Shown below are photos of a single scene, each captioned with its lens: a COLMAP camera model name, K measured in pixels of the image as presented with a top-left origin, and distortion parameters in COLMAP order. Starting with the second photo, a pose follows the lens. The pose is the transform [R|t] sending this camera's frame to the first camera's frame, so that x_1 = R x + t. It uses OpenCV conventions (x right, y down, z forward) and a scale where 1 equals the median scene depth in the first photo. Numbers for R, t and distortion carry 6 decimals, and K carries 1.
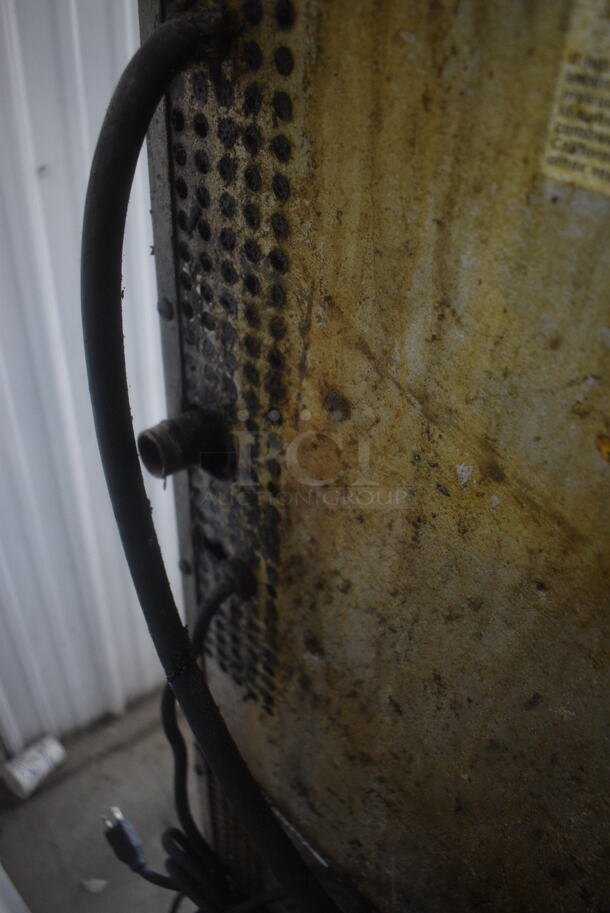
lens RADIAL K [[707.6, 0, 303.6], [0, 707.6, 455.3], [0, 0, 1]] dist [-0.010408, -0.002920]
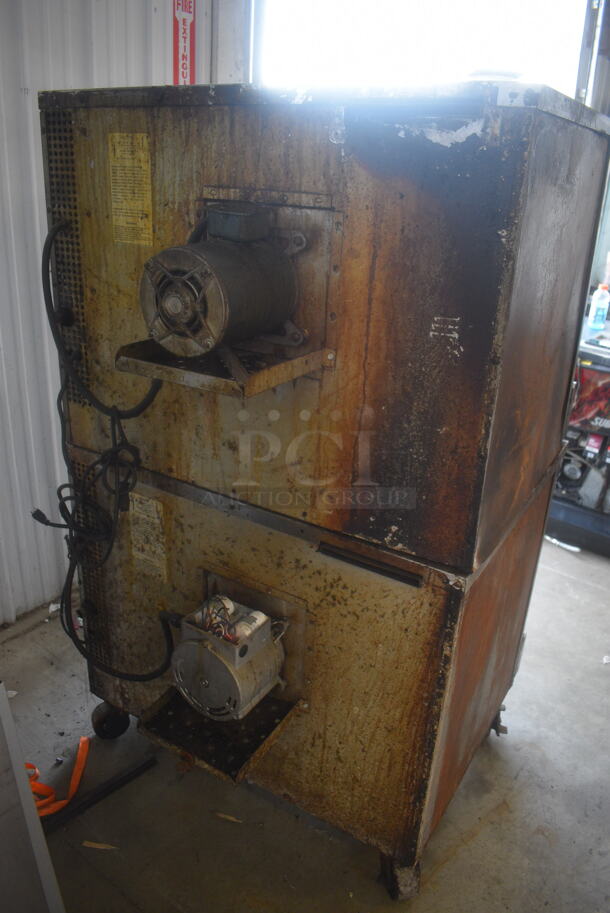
lens RADIAL K [[707.6, 0, 304.8], [0, 707.6, 455.0], [0, 0, 1]] dist [-0.010408, -0.002920]
pose [[0.970298, -0.091946, 0.223758, 0.272418], [0.142902, 0.964177, -0.223478, 2.378977], [-0.195194, 0.248816, 0.948678, -3.756213]]
